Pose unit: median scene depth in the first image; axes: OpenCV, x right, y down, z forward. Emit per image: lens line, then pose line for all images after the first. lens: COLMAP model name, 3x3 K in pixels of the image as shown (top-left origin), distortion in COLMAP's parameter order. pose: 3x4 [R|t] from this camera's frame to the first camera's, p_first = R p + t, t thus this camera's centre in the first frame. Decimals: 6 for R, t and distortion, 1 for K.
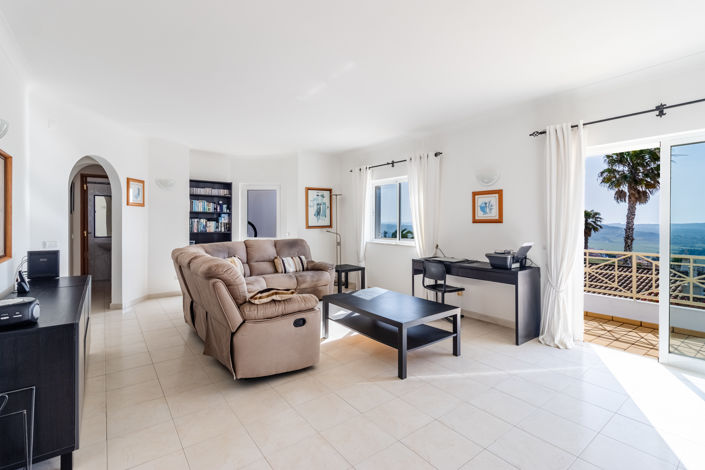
lens RADIAL K [[324.6, 0, 346.7], [0, 324.6, 223.1], [0, 0, 1]] dist [0.001726, 0.000207]
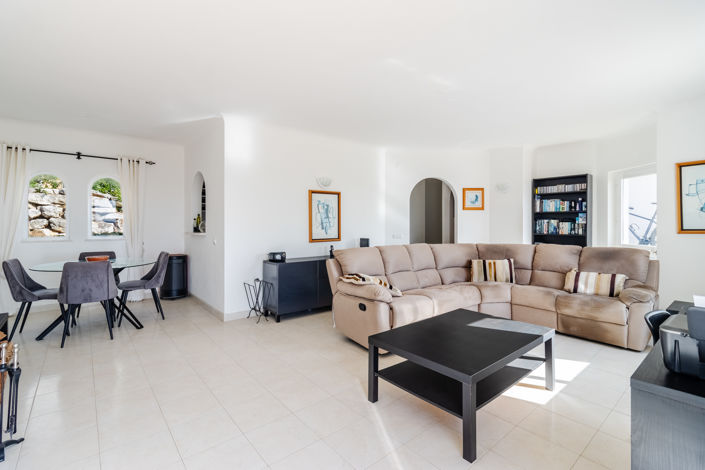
lens RADIAL K [[324.6, 0, 346.7], [0, 324.6, 223.1], [0, 0, 1]] dist [0.001726, 0.000207]
pose [[0.039378, -0.003222, -0.999219, 0.443808], [-0.004069, 0.999986, -0.003385, 0.002609], [0.999216, 0.004199, 0.039364, 0.385488]]
